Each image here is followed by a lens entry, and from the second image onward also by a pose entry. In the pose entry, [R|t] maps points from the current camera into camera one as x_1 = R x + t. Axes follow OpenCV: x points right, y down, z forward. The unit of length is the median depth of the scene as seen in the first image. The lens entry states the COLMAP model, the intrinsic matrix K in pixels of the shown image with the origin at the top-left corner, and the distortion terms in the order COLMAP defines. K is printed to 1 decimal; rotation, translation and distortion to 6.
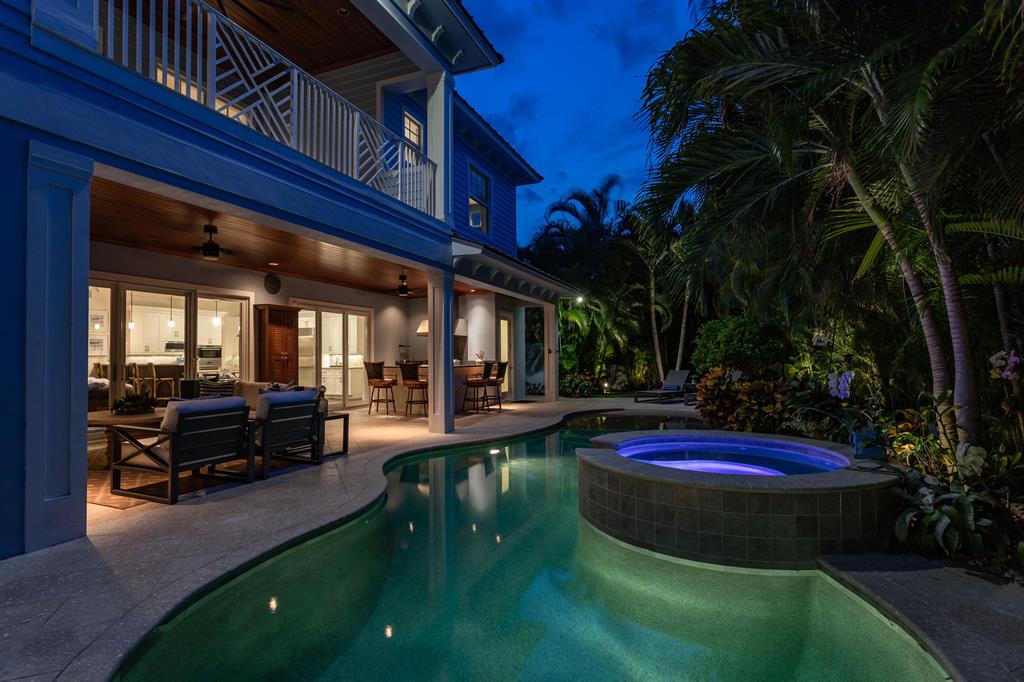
lens RADIAL K [[512.1, 0, 509.0], [0, 512.1, 341.3], [0, 0, 1]] dist [0.004757, 0.000722]
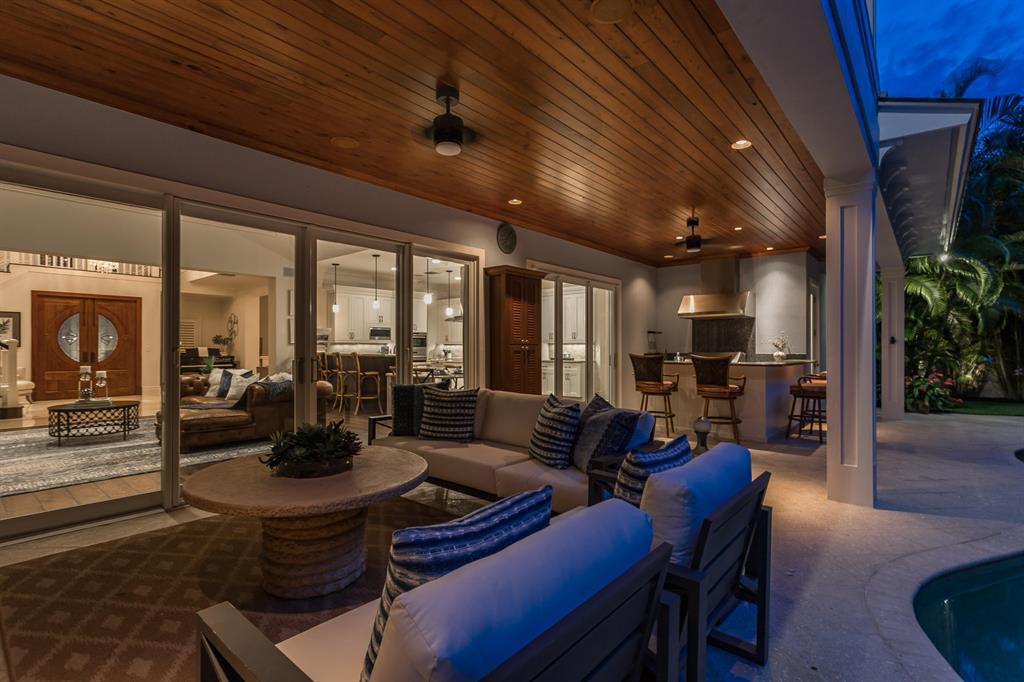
lens RADIAL K [[493.0, 0, 511.6], [0, 493.0, 343.6], [0, 0, 1]] dist [0.002191, 0.000218]
pose [[0.952800, 0.004678, -0.303564, -0.229218], [0.002498, 0.999727, 0.023247, 0.010199], [0.303590, -0.022908, 0.952527, 0.339427]]
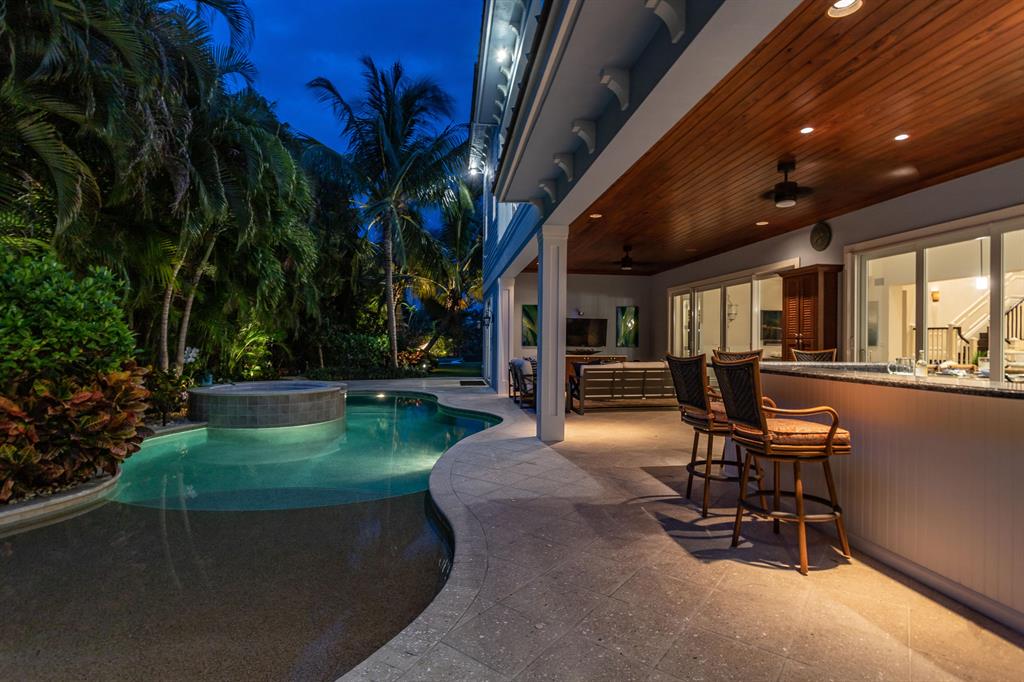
lens RADIAL K [[512.1, 0, 511.0], [0, 512.1, 341.1], [0, 0, 1]] dist [0.004757, 0.000722]
pose [[-0.870707, 0.002951, -0.491794, 0.224265], [0.012558, 0.999789, -0.016236, 0.033582], [0.491642, -0.020313, -0.870560, 1.247073]]
